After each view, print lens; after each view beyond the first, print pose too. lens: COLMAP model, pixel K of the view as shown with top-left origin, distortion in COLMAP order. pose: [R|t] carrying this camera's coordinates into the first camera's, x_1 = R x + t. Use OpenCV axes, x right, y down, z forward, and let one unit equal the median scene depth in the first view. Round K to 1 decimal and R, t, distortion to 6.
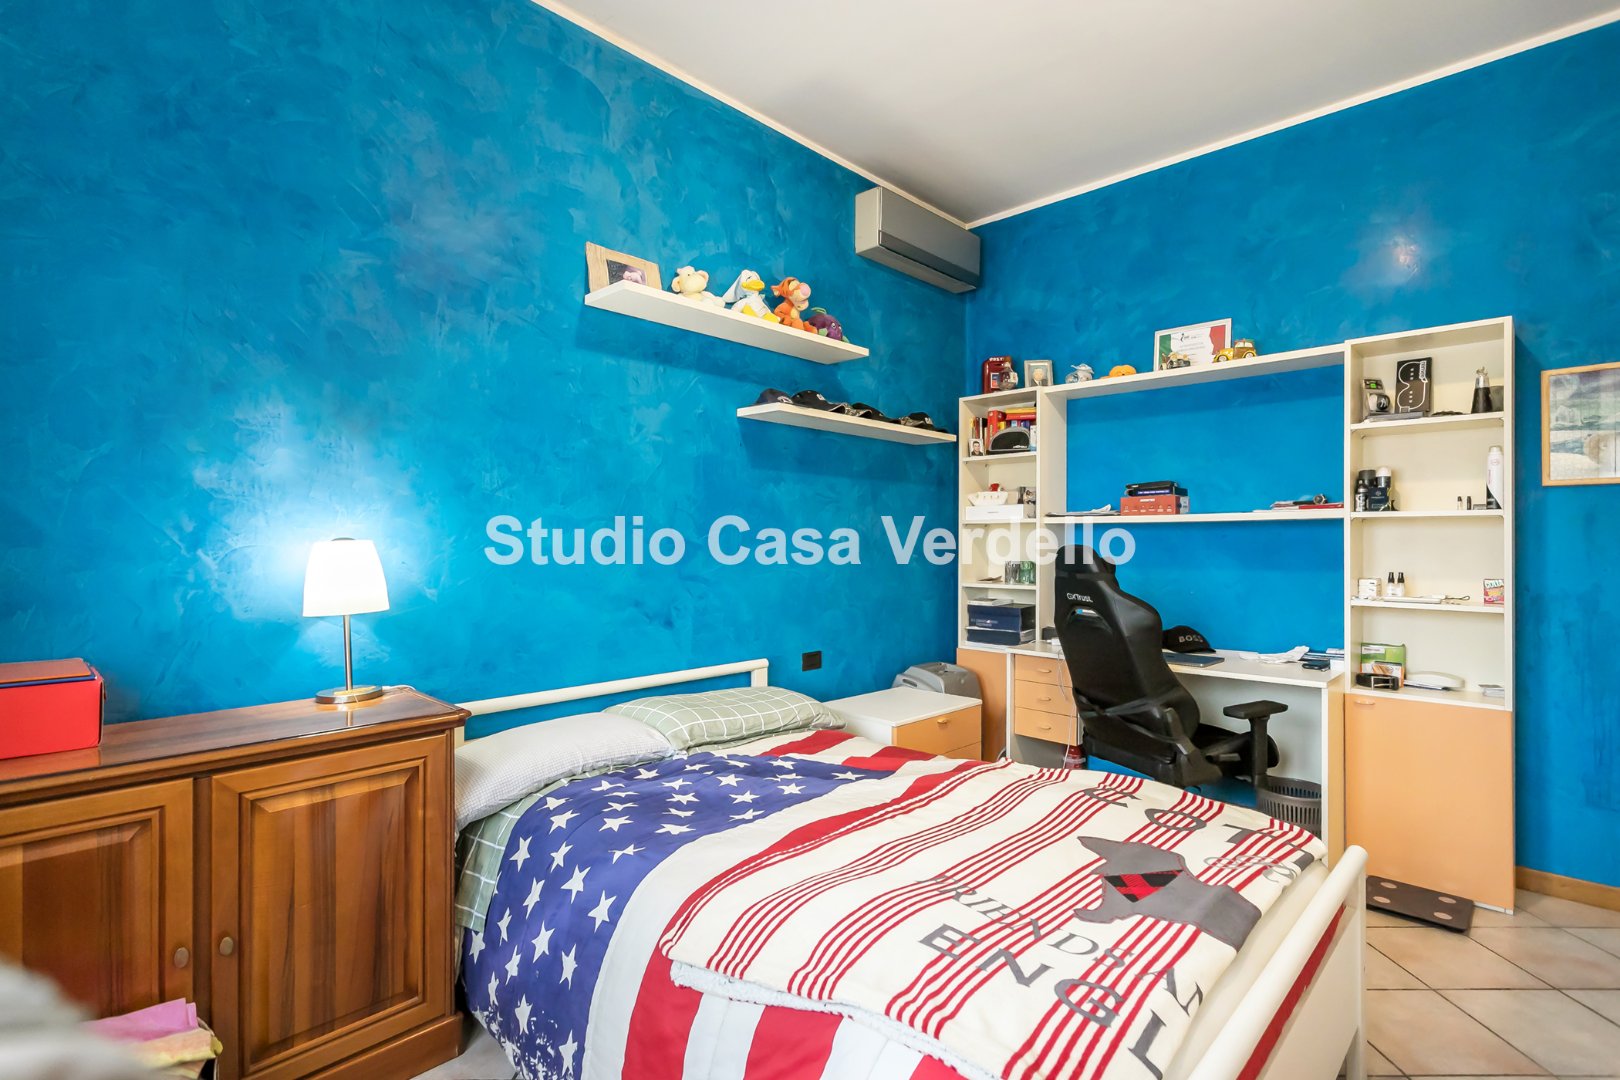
lens RADIAL K [[775.3, 0, 804.9], [0, 775.3, 538.4], [0, 0, 1]] dist [-0.002304, 0.000642]
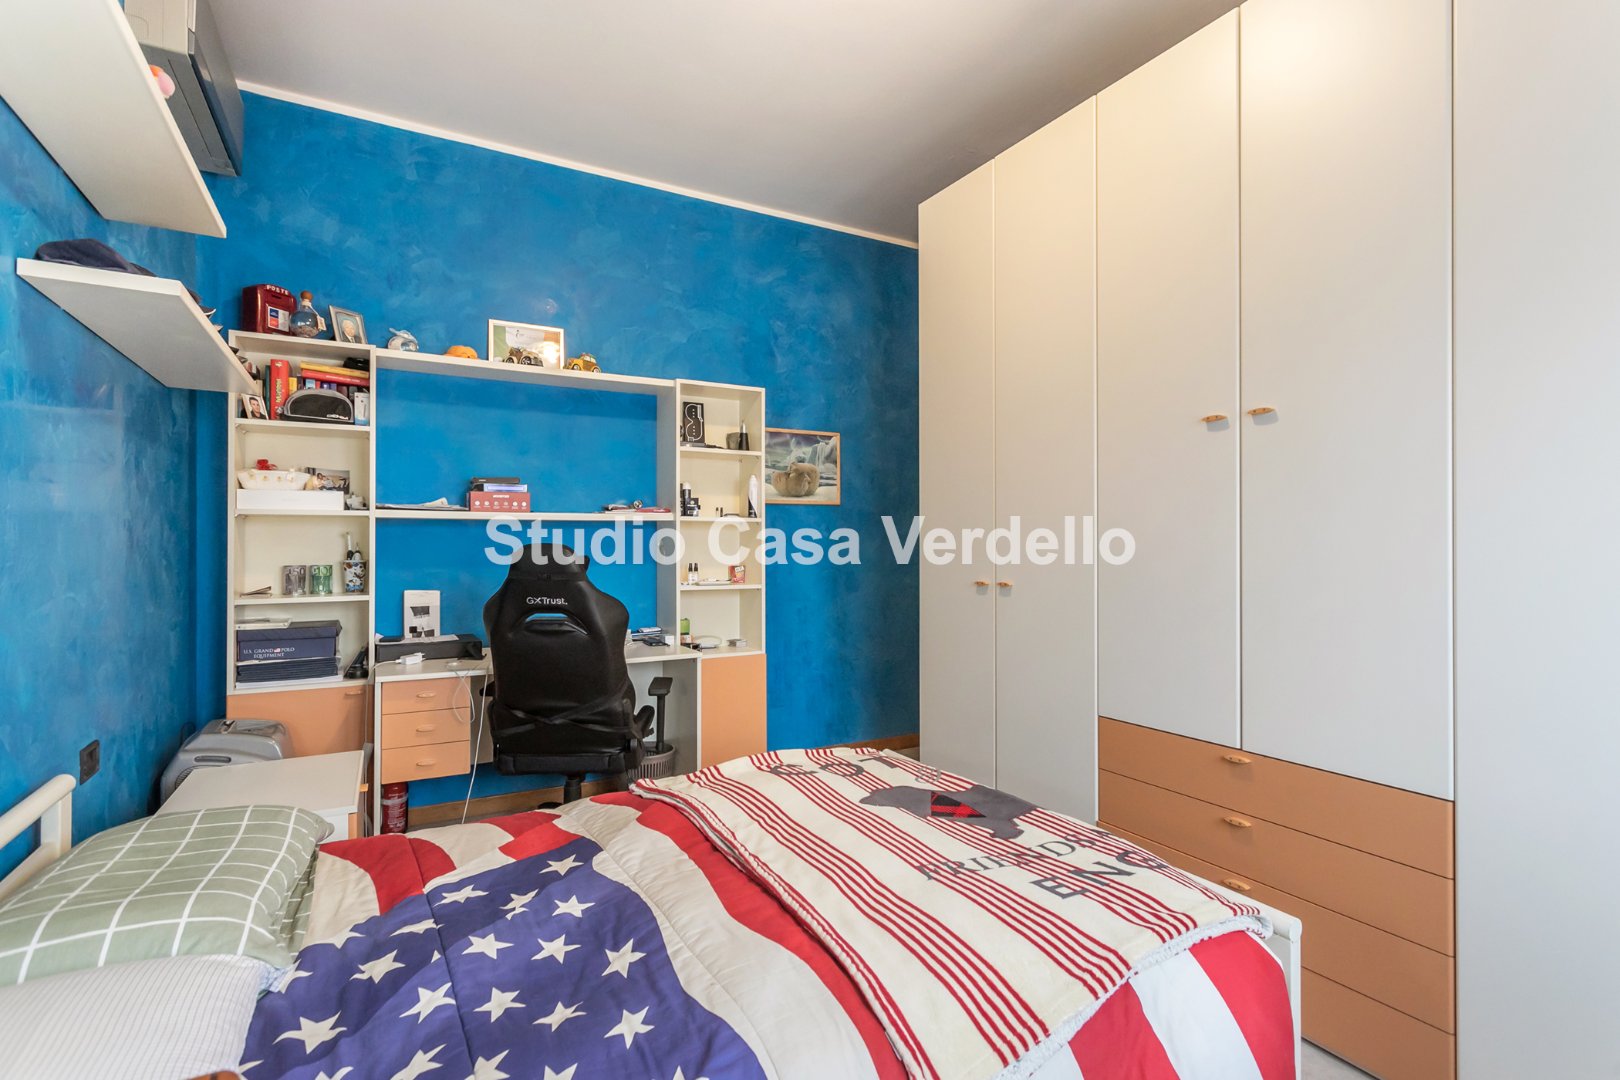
lens RADIAL K [[775.3, 0, 809.3], [0, 775.3, 540.1], [0, 0, 1]] dist [-0.002304, 0.000642]
pose [[0.281004, -0.000718, 0.959706, -0.447977], [-0.004254, 0.999989, 0.001994, 0.001108], [-0.959697, -0.004643, 0.280998, 0.453197]]
